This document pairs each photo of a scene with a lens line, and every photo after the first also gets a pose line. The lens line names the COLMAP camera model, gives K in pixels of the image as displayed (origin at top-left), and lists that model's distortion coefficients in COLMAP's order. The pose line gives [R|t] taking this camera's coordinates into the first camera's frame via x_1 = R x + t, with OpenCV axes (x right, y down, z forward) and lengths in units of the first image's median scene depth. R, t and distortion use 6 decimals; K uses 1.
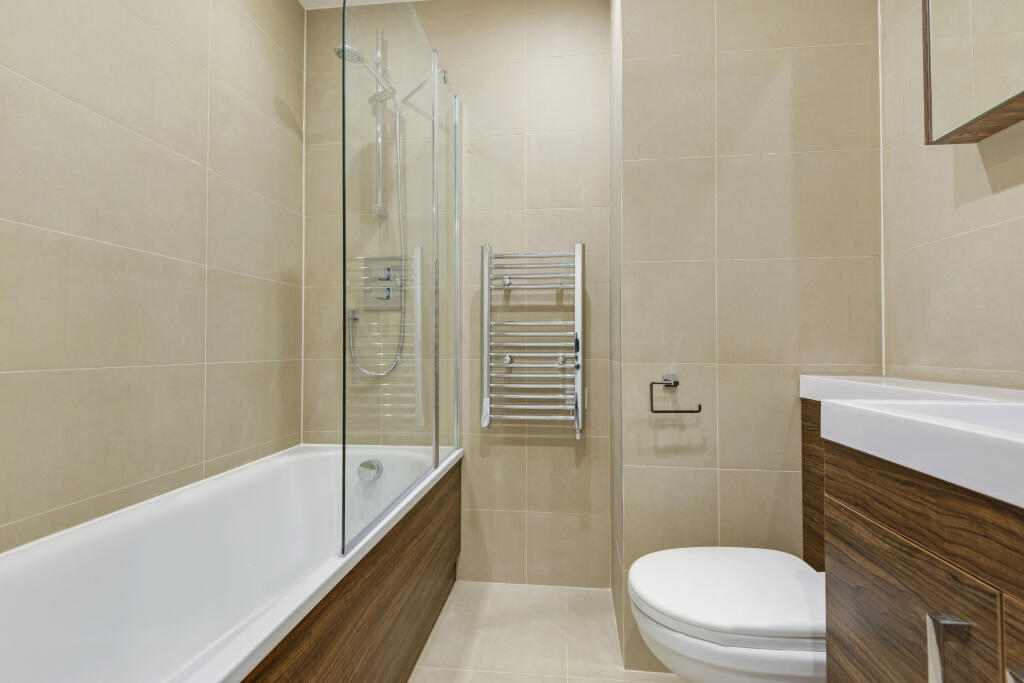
lens RADIAL K [[478.9, 0, 509.2], [0, 478.9, 345.0], [0, 0, 1]] dist [-0.001760, -0.000356]
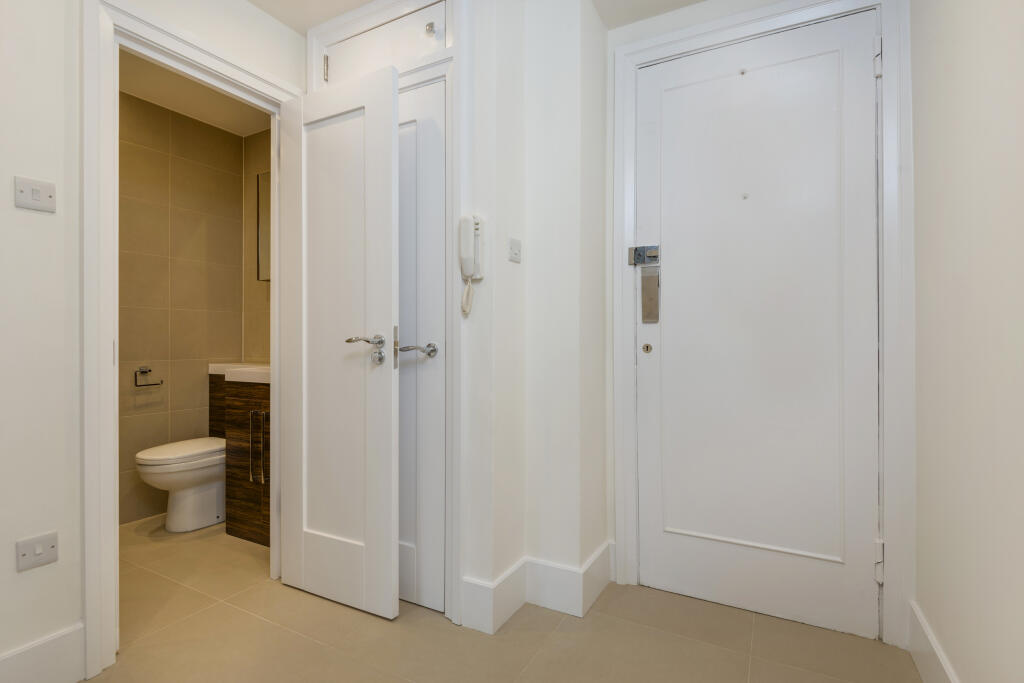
lens RADIAL K [[478.9, 0, 511.6], [0, 478.9, 338.1], [0, 0, 1]] dist [-0.001760, -0.000356]
pose [[0.385336, 0.000022, 0.922776, -0.883312], [-0.007788, 0.999964, 0.003229, -0.071945], [-0.922743, -0.008431, 0.385323, -1.128137]]
